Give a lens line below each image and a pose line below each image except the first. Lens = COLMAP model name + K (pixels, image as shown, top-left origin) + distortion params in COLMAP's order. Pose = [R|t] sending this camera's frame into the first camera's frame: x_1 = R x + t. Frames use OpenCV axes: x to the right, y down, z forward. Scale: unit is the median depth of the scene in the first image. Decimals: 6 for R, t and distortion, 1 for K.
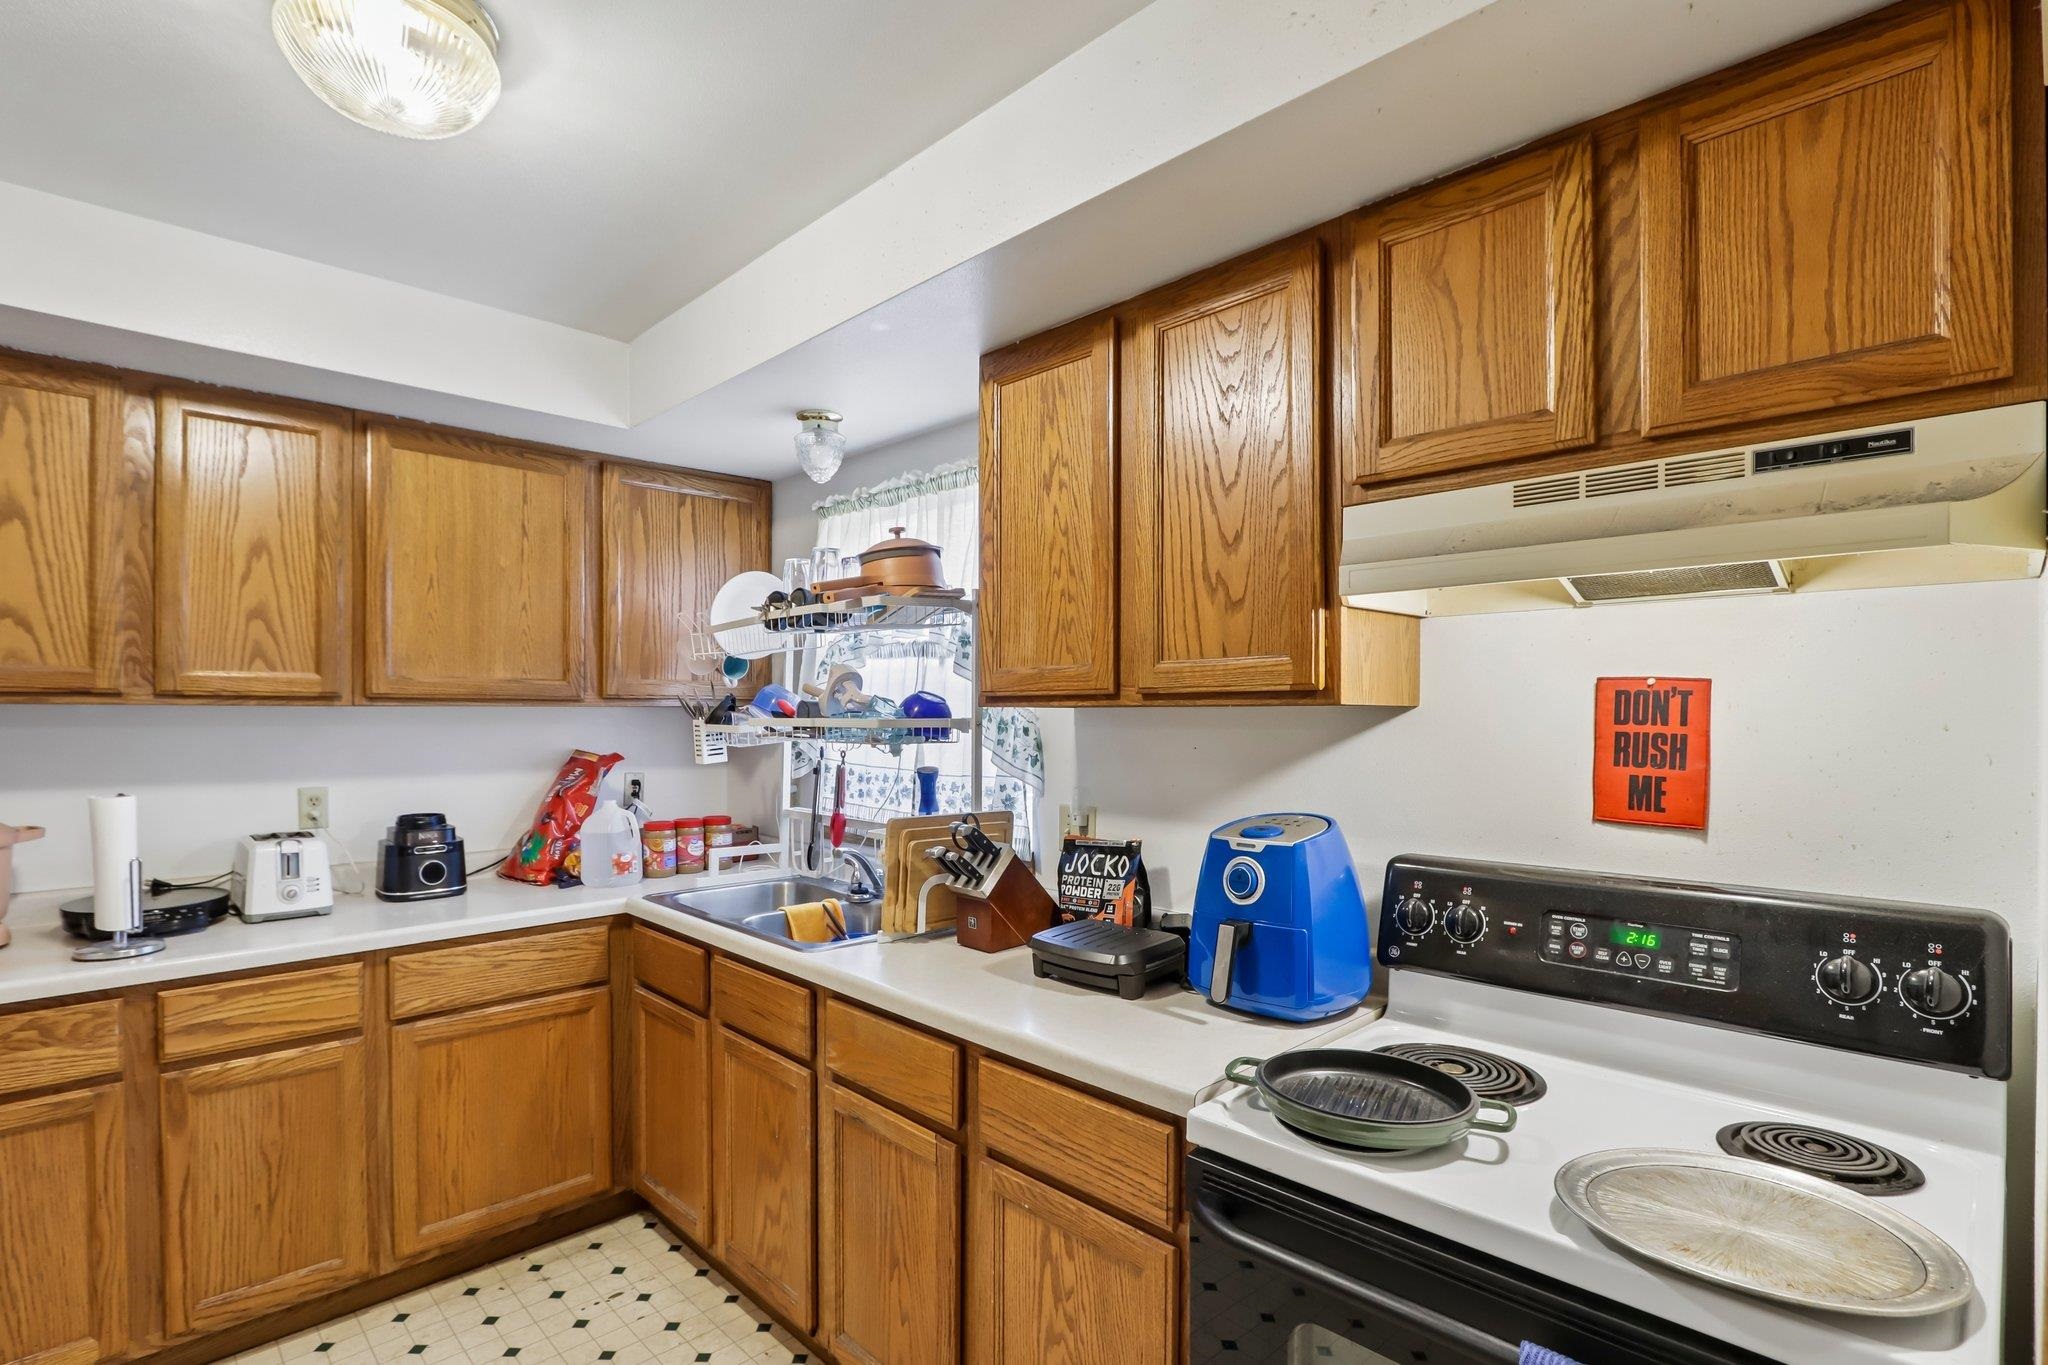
lens RADIAL K [[980.1, 0, 1032.6], [0, 980.1, 717.8], [0, 0, 1]] dist [-0.025688, 0.005917]
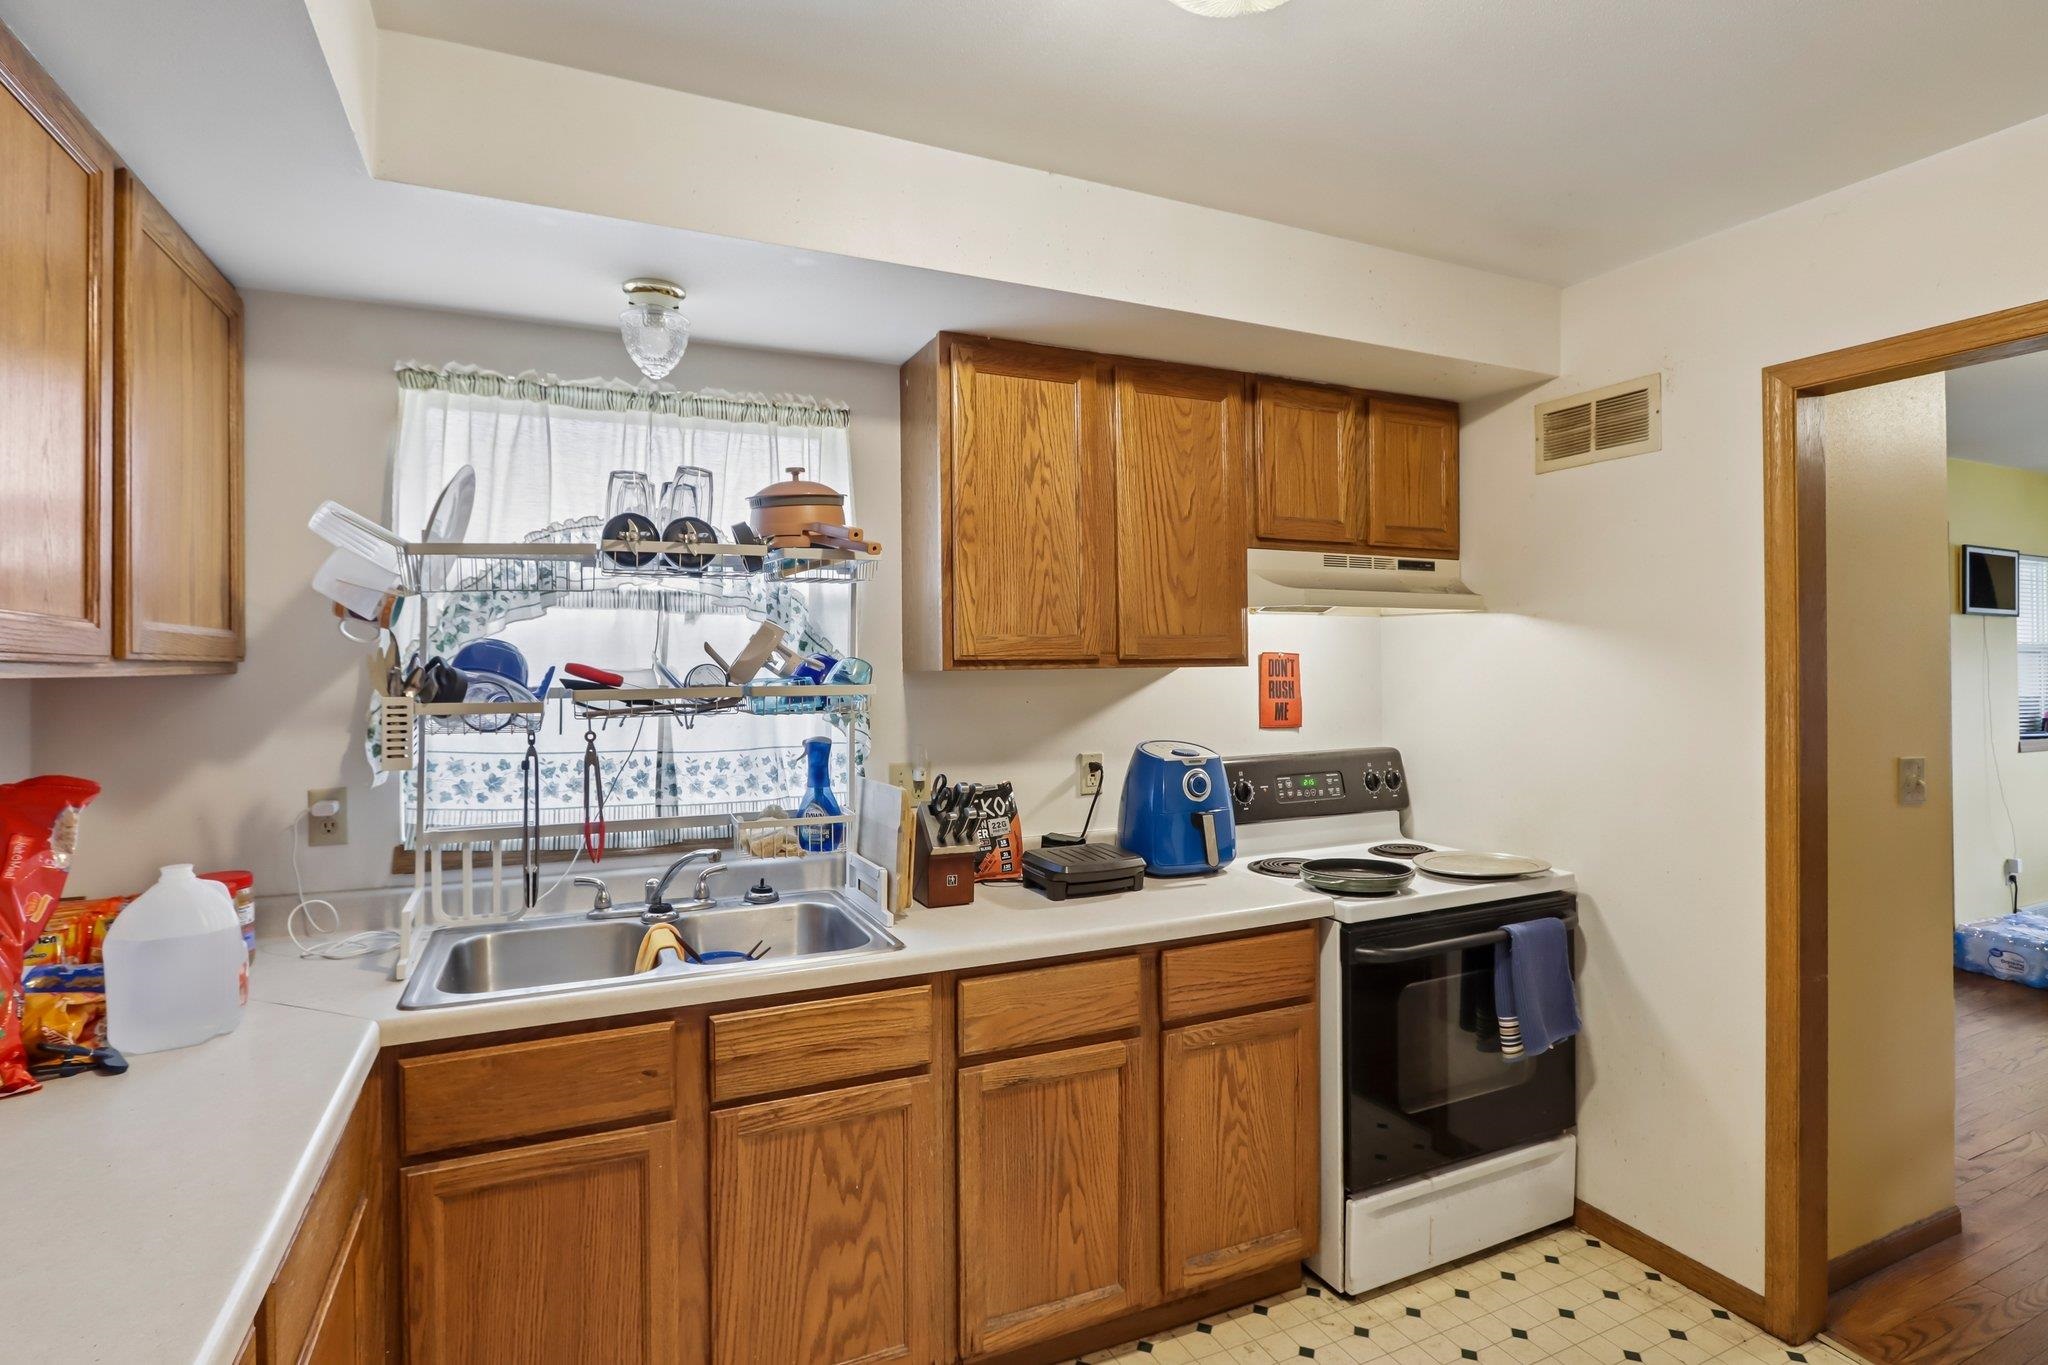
lens RADIAL K [[980.1, 0, 985.8], [0, 980.1, 663.2], [0, 0, 1]] dist [-0.025688, 0.005917]
pose [[0.356337, -0.000255, 0.934358, -1.080919], [0.014677, 0.999878, -0.005325, -0.013519], [-0.934242, 0.015611, 0.356297, 0.638781]]
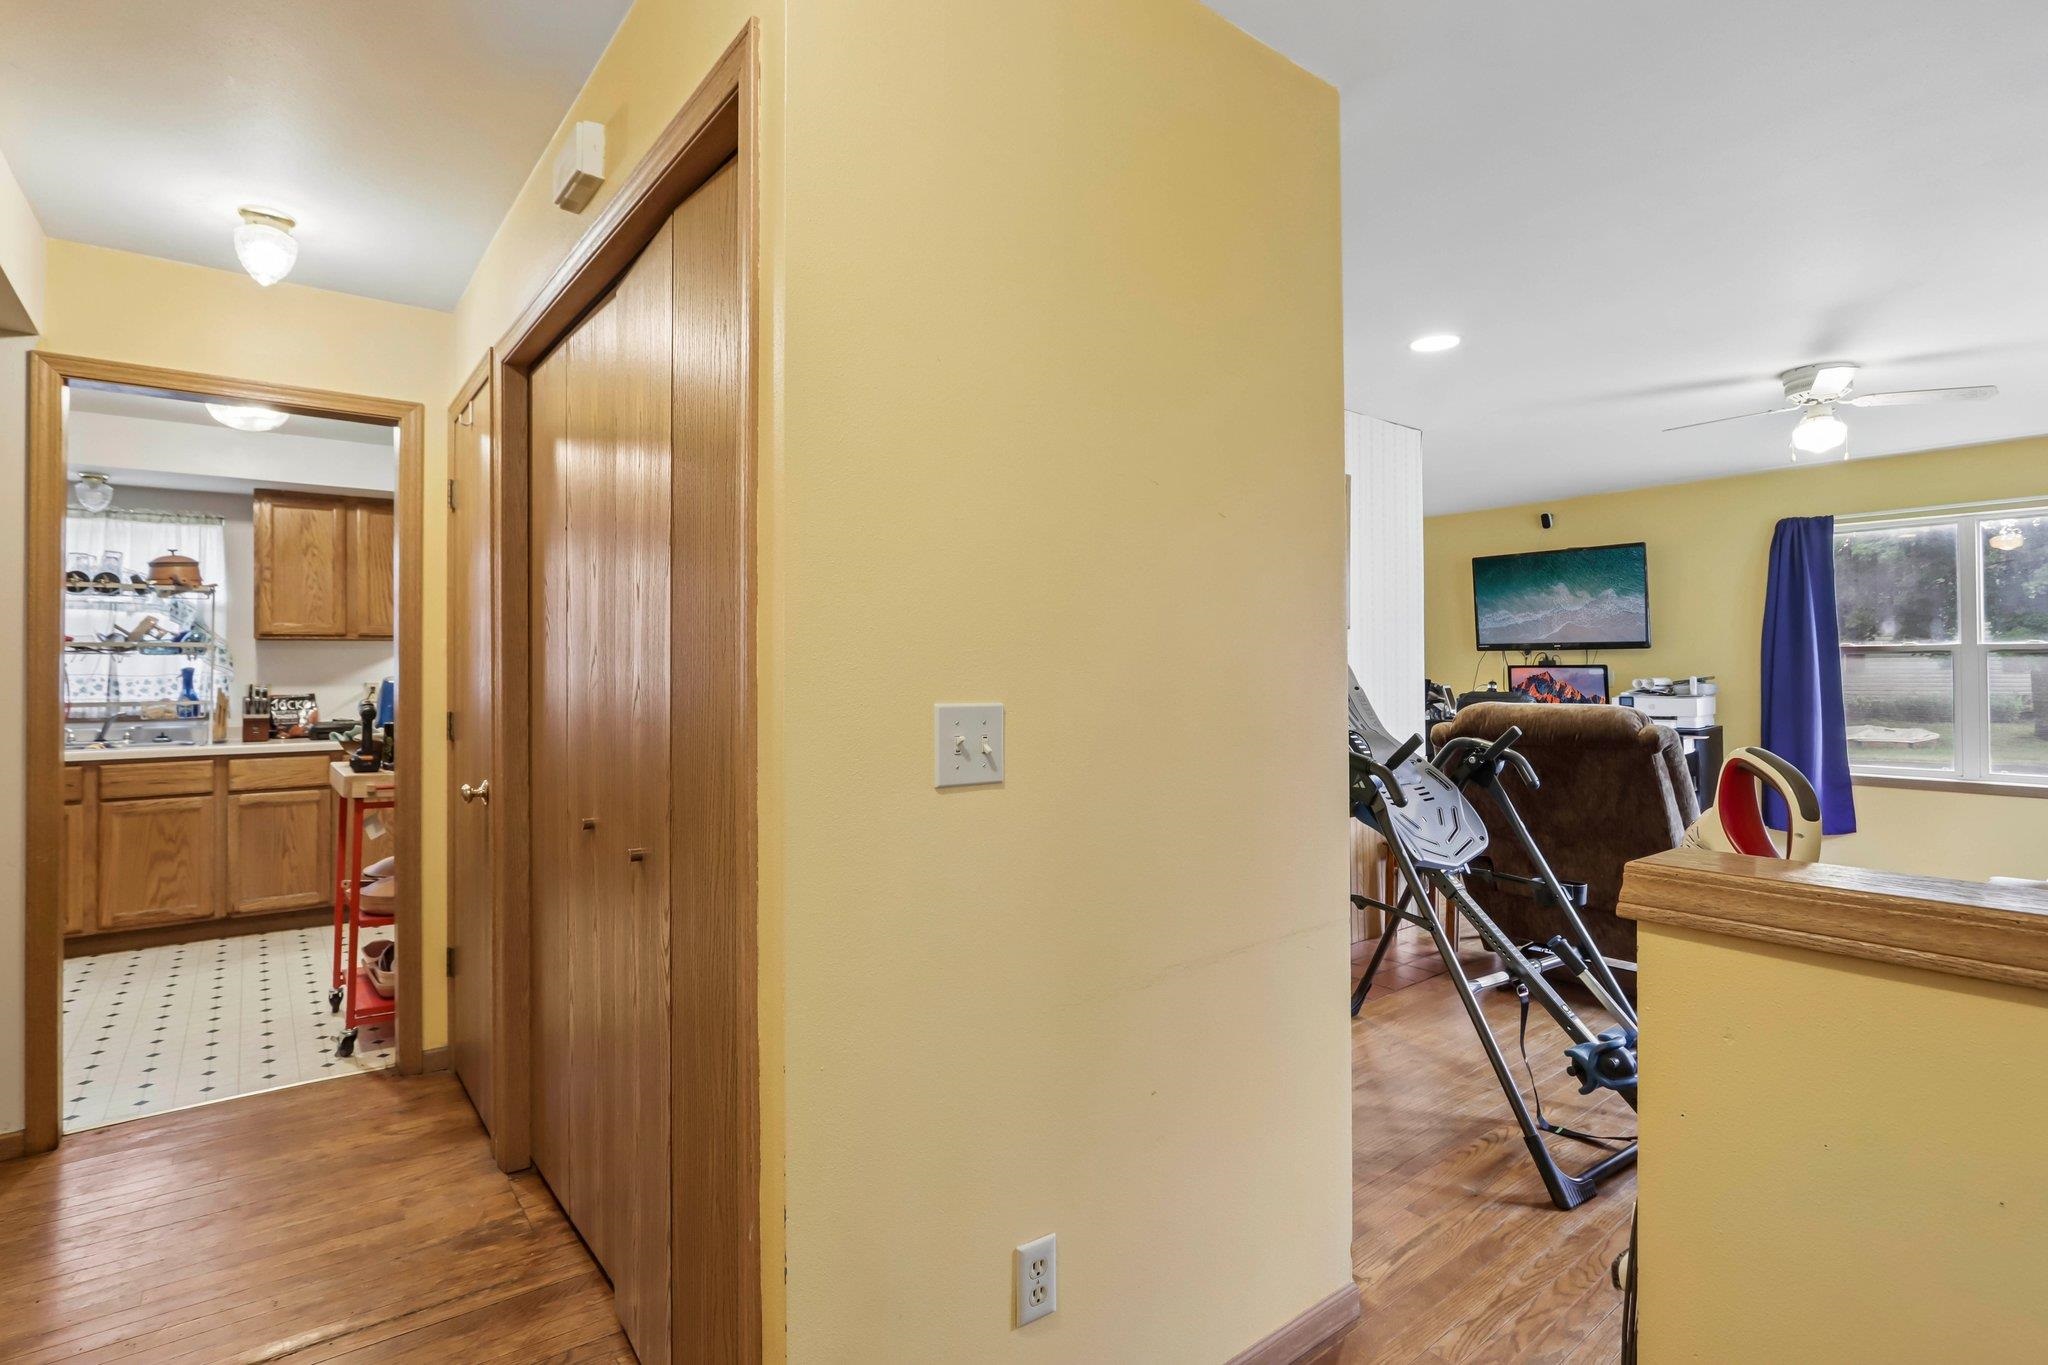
lens RADIAL K [[980.1, 0, 992.5], [0, 980.1, 654.4], [0, 0, 1]] dist [-0.025688, 0.005917]
pose [[0.121665, 0.013125, 0.992484, -2.298558], [0.016762, 0.999743, -0.015276, 0.099252], [-0.992430, 0.018494, 0.121414, -1.108413]]
